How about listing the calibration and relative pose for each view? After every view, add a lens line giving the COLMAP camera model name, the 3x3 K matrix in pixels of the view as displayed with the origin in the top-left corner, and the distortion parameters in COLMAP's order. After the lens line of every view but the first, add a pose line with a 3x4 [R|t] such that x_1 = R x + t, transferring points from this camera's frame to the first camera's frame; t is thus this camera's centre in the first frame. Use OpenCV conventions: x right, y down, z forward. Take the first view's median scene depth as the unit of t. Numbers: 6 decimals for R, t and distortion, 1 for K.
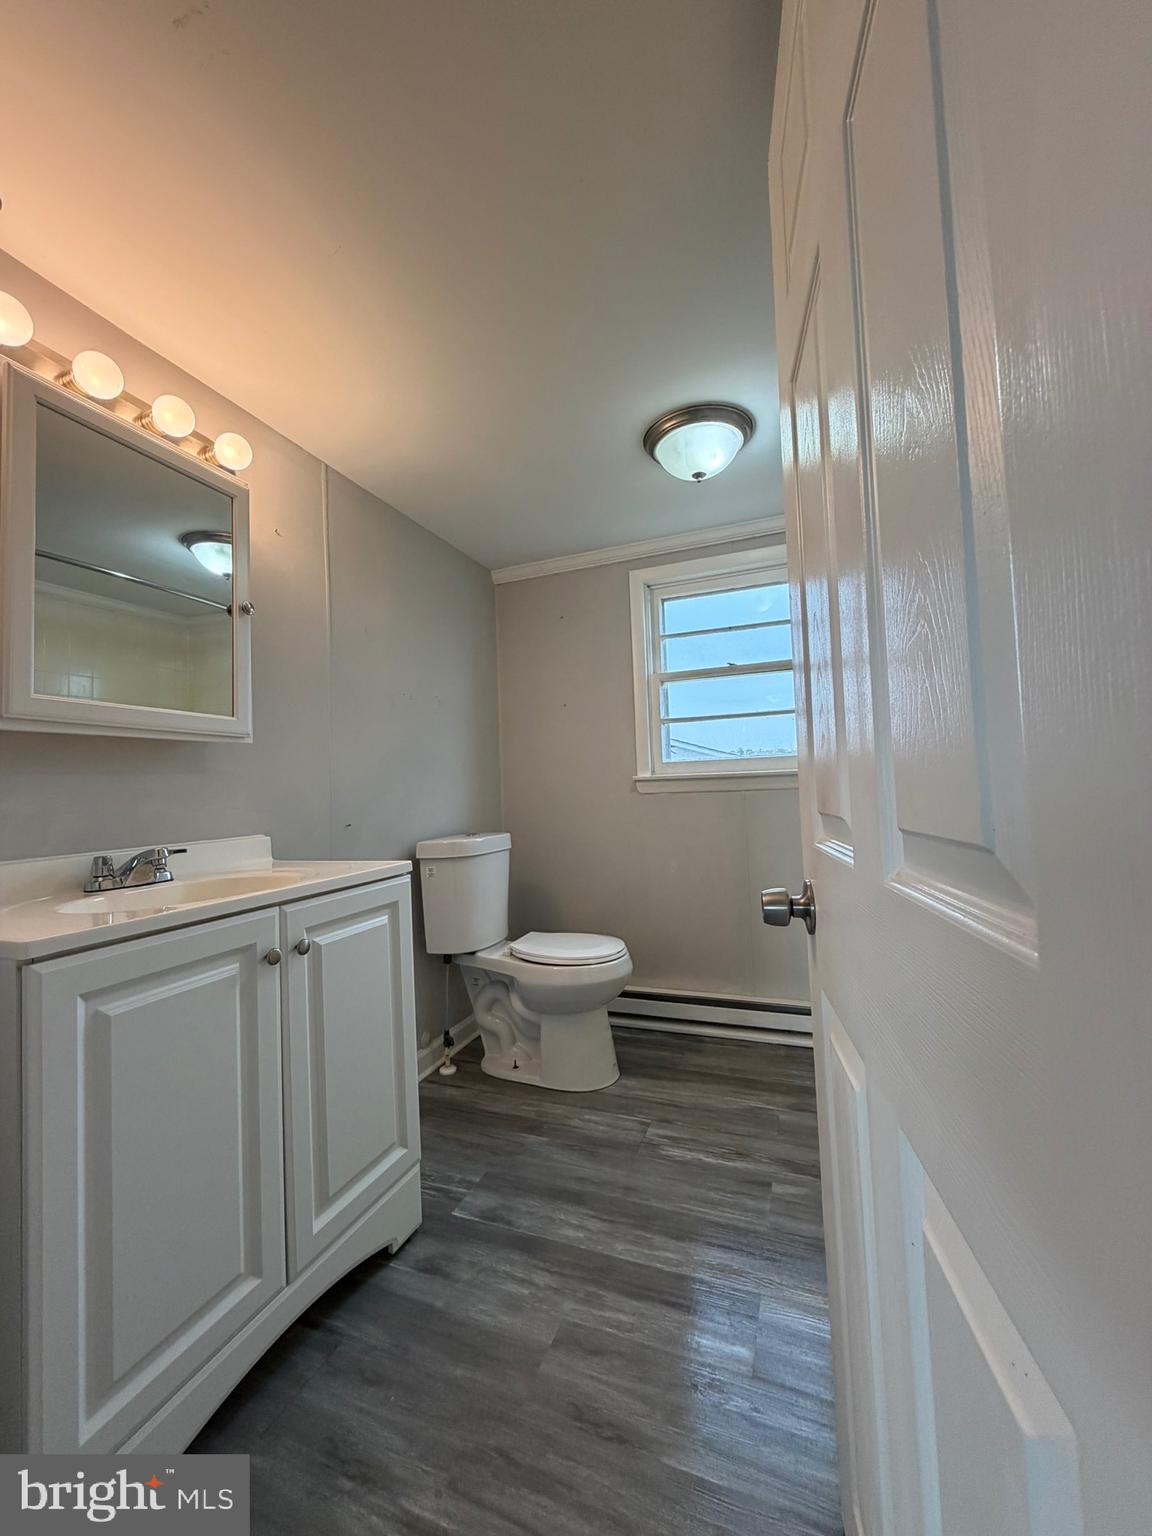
lens RADIAL K [[613.1, 0, 574.0], [0, 613.1, 759.7], [0, 0, 1]] dist [-0.000993, 0.000276]
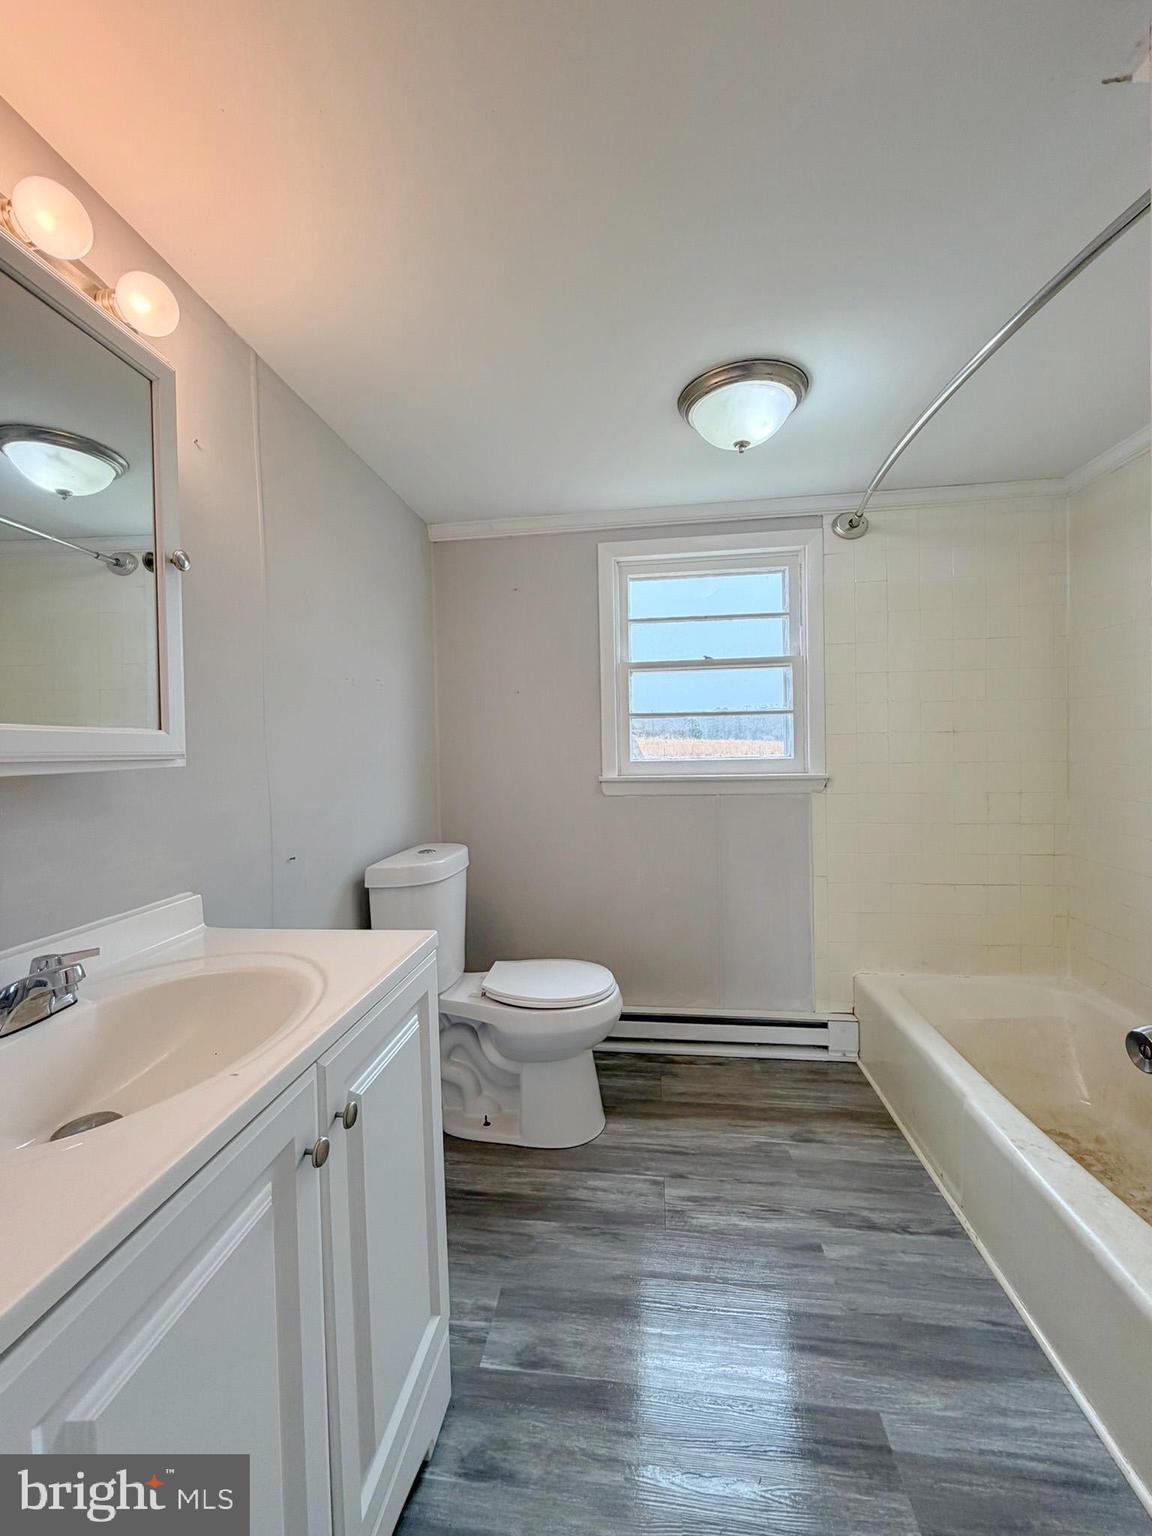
lens RADIAL K [[612.1, 0, 577.2], [0, 612.1, 762.0], [0, 0, 1]] dist [-0.001022, 0.000343]
pose [[0.968867, 0.010984, 0.247338, -0.209503], [-0.026114, 0.997976, 0.057975, -0.061654], [-0.246201, -0.062630, 0.967193, 0.191750]]
